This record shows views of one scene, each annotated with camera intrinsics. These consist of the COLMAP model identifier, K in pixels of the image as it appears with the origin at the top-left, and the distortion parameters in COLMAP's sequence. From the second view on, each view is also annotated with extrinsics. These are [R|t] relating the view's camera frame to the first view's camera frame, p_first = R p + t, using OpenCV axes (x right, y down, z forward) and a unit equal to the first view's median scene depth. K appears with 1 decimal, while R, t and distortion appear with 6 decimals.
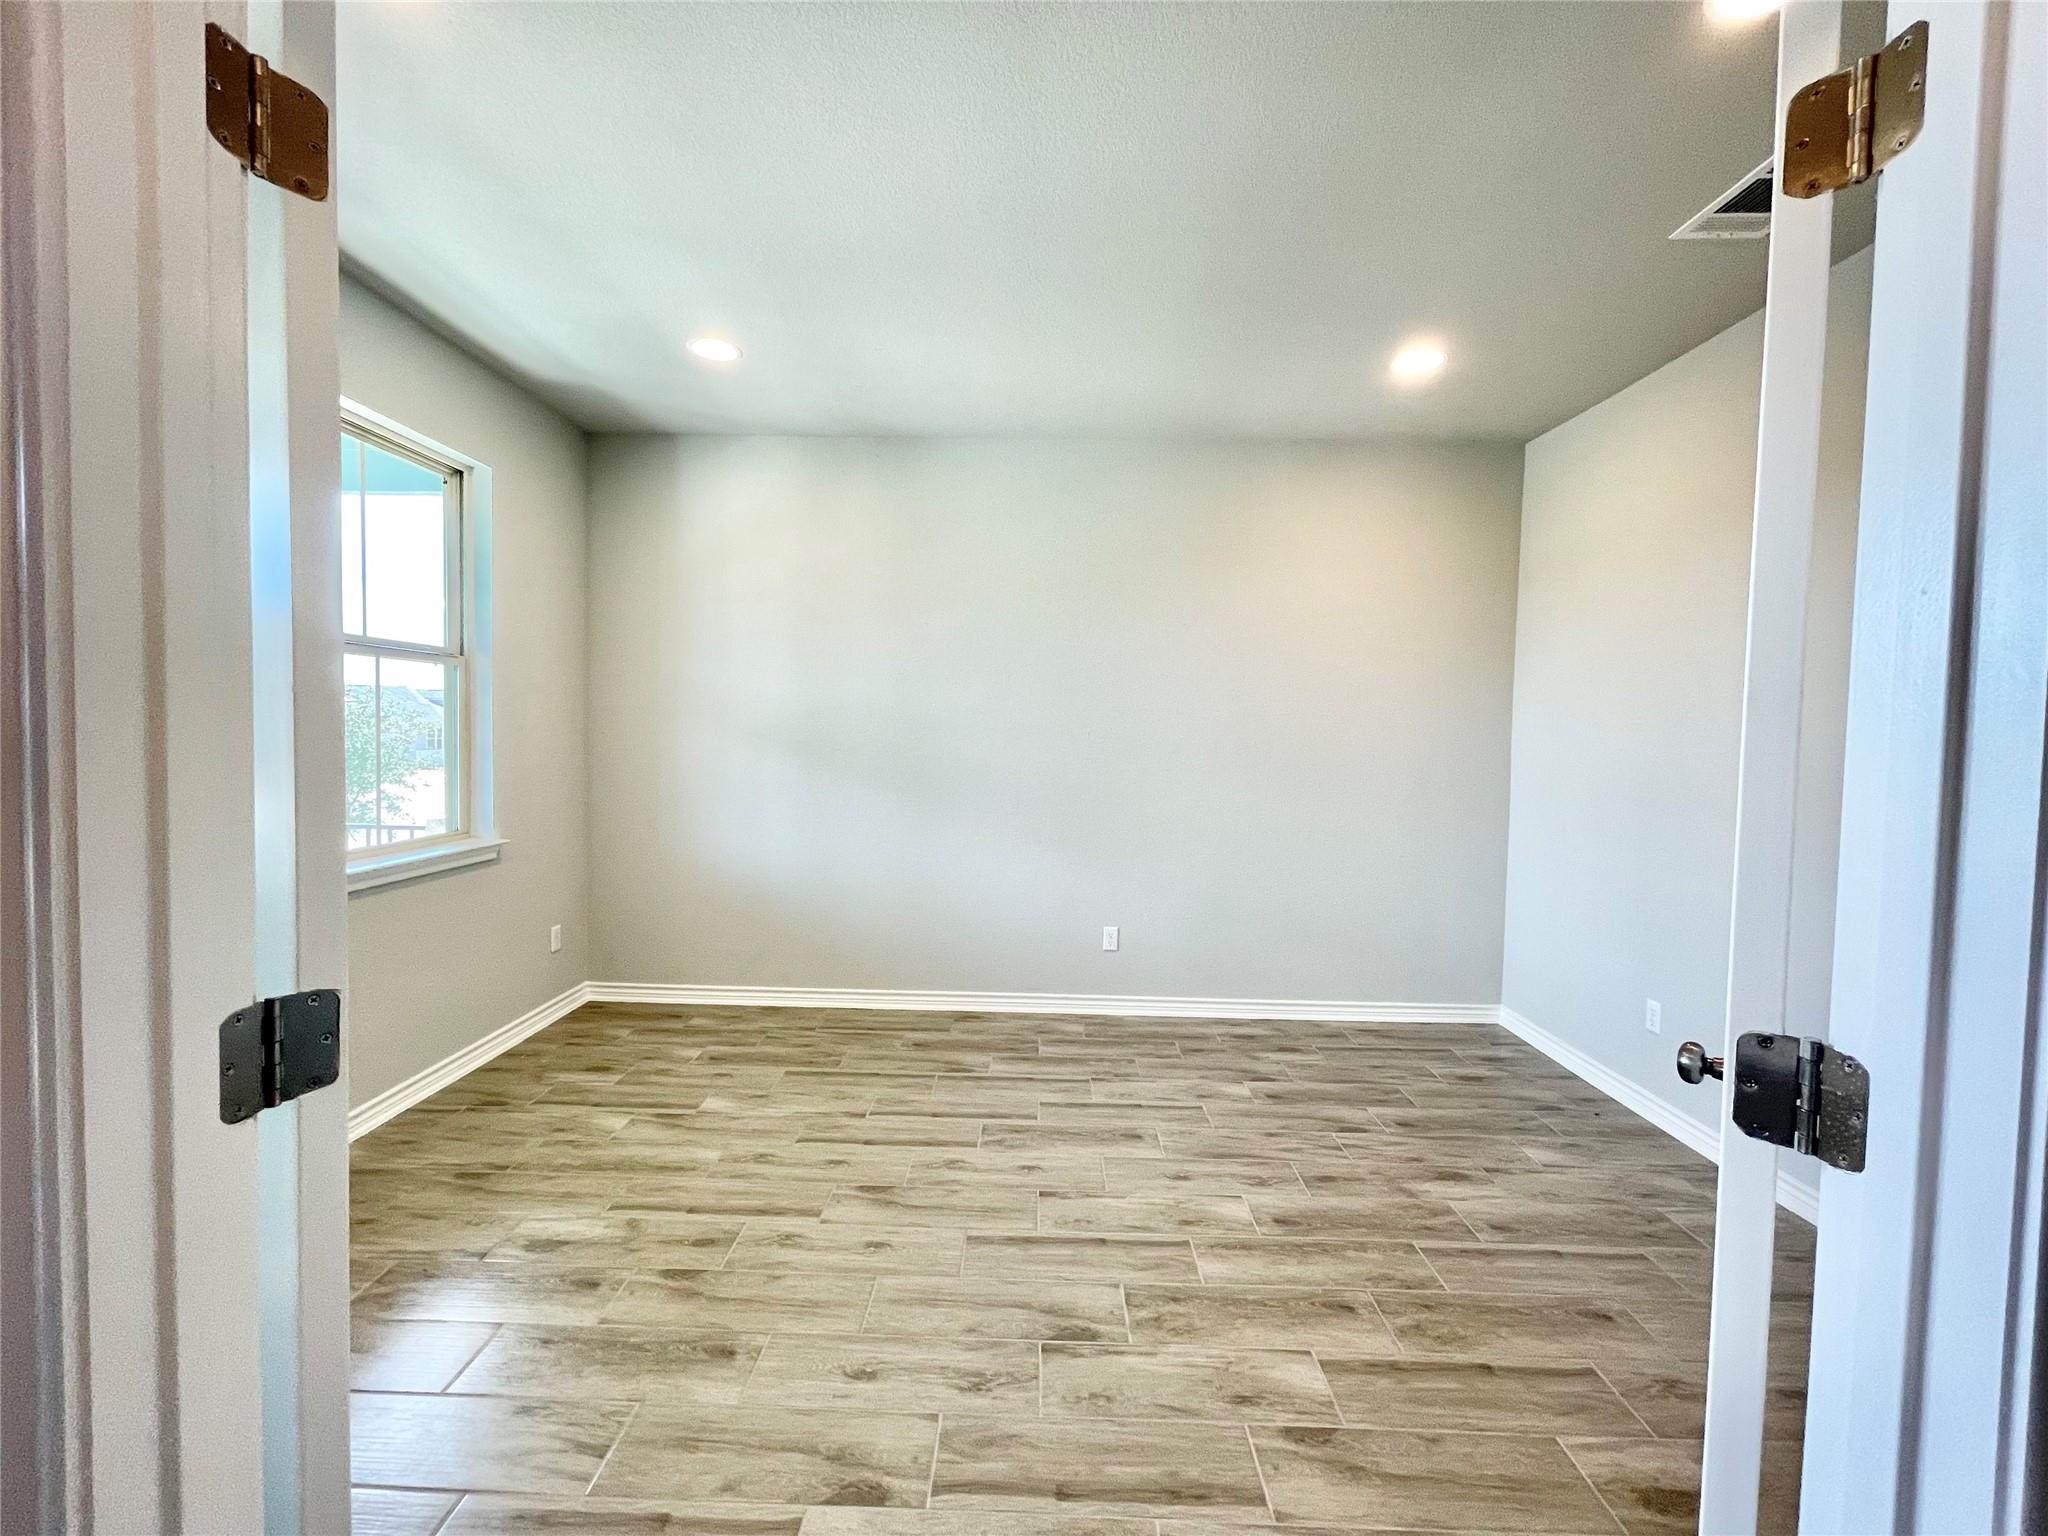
lens RADIAL K [[824.7, 0, 1022.2], [0, 824.7, 766.9], [0, 0, 1]] dist [-0.000766, -0.001124]
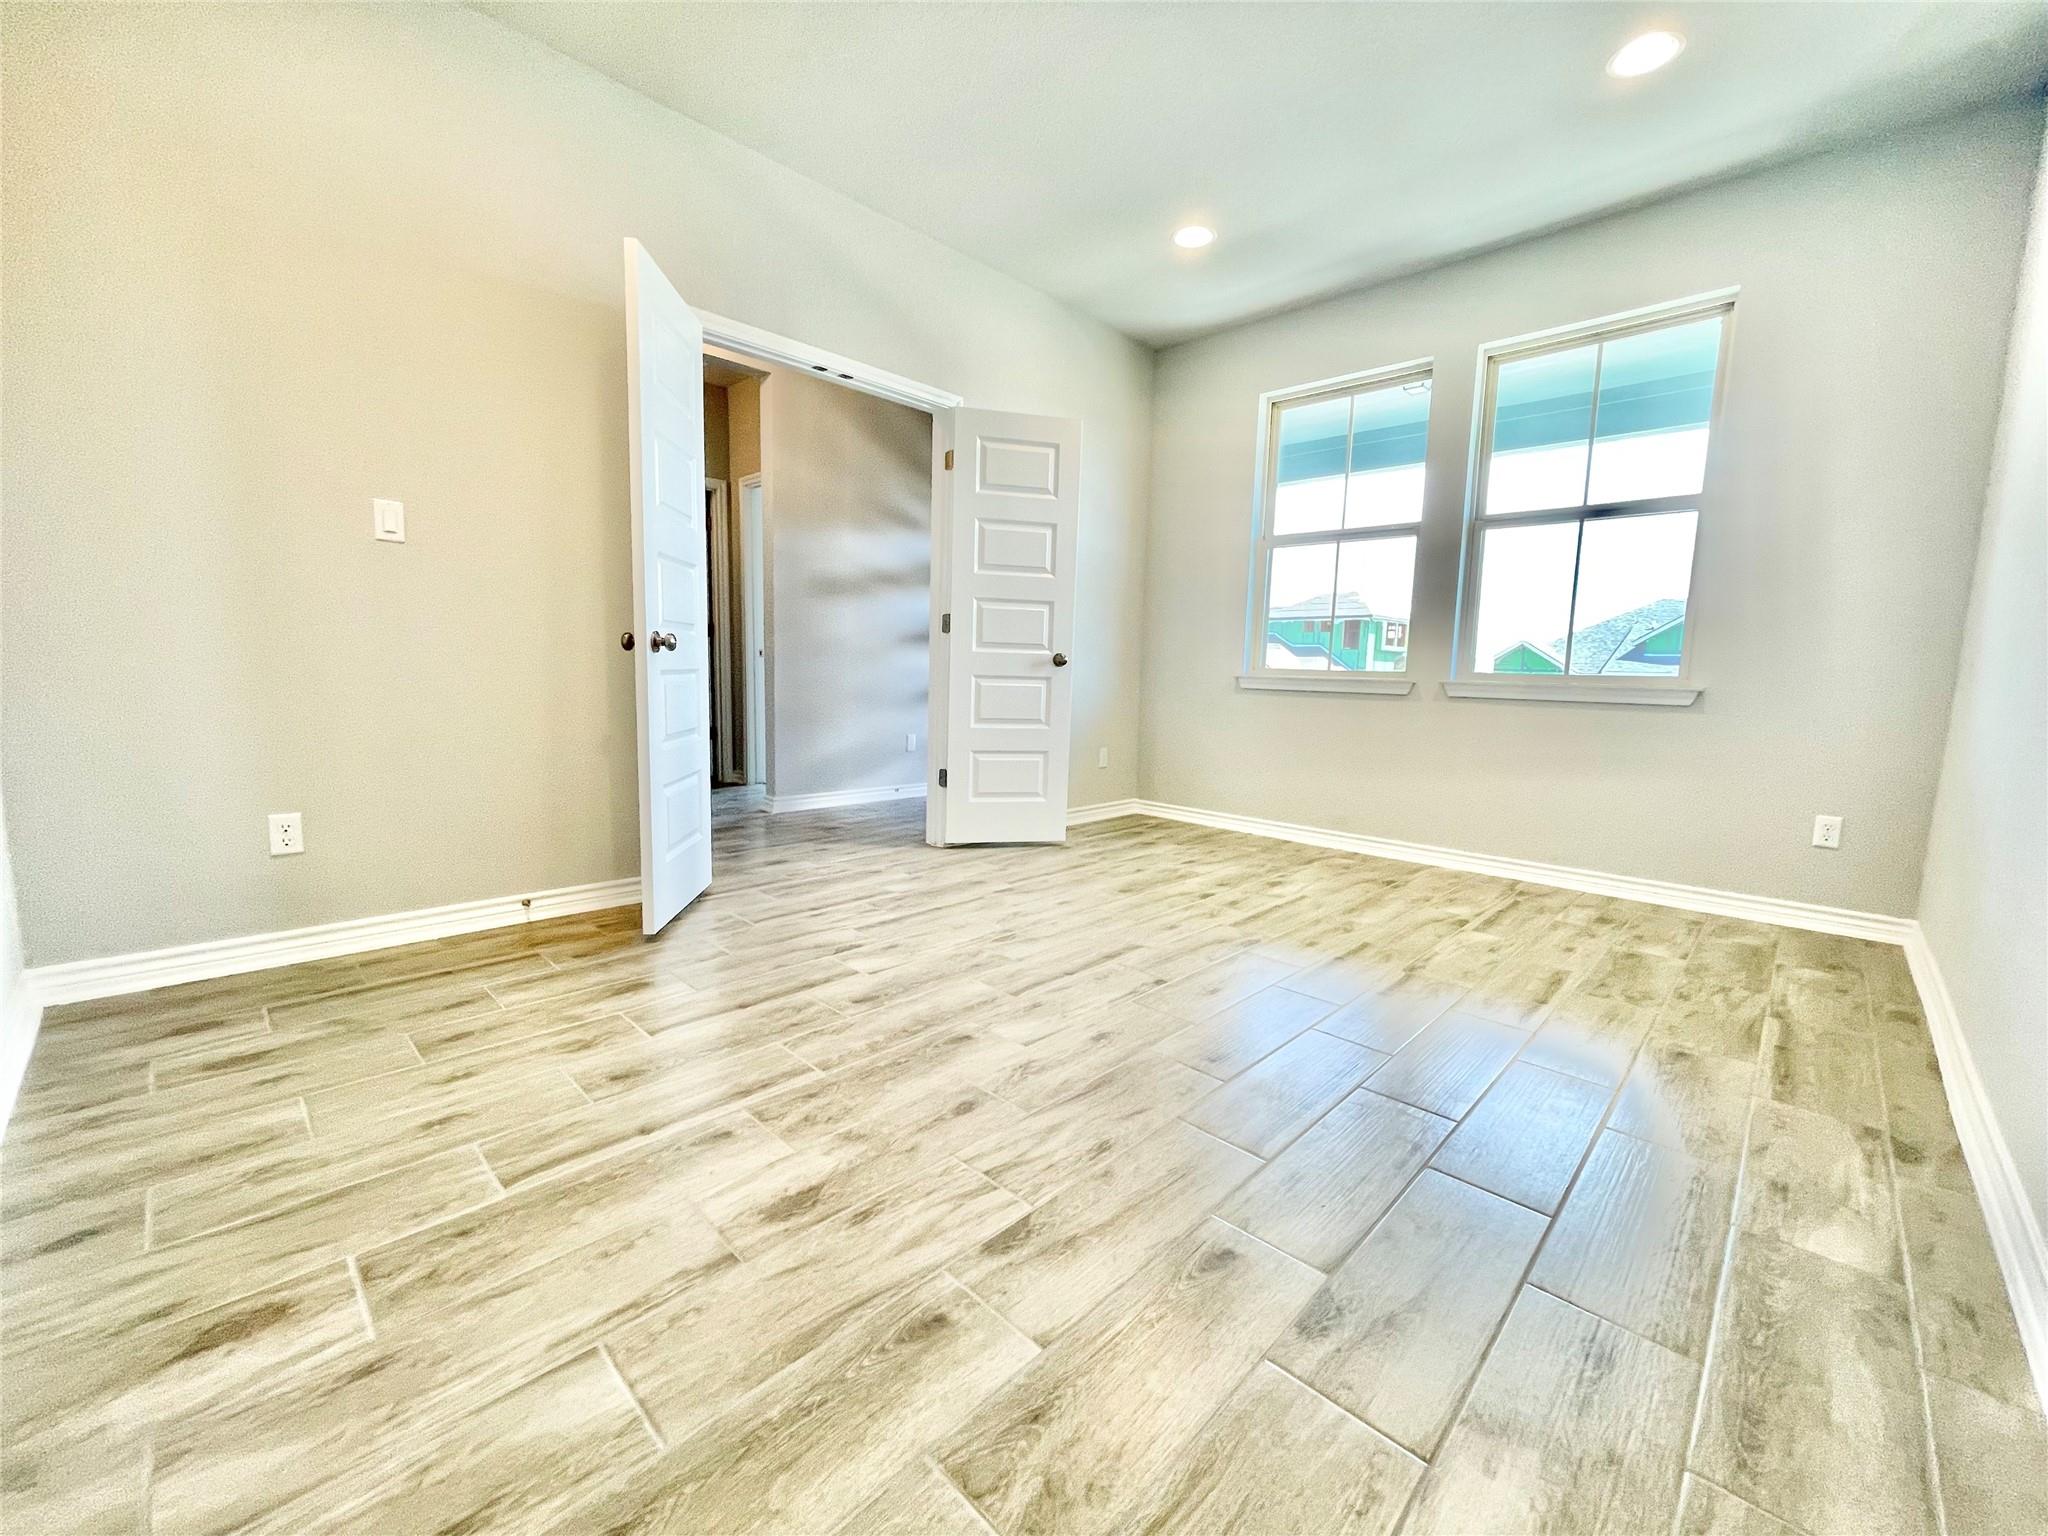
lens RADIAL K [[824.7, 0, 1026.6], [0, 824.7, 768.9], [0, 0, 1]] dist [-0.000766, -0.001124]
pose [[-0.677409, 0.049047, -0.733970, 0.823274], [-0.069733, 0.989000, 0.130449, 0.152478], [0.732294, 0.139549, -0.666537, 1.473968]]
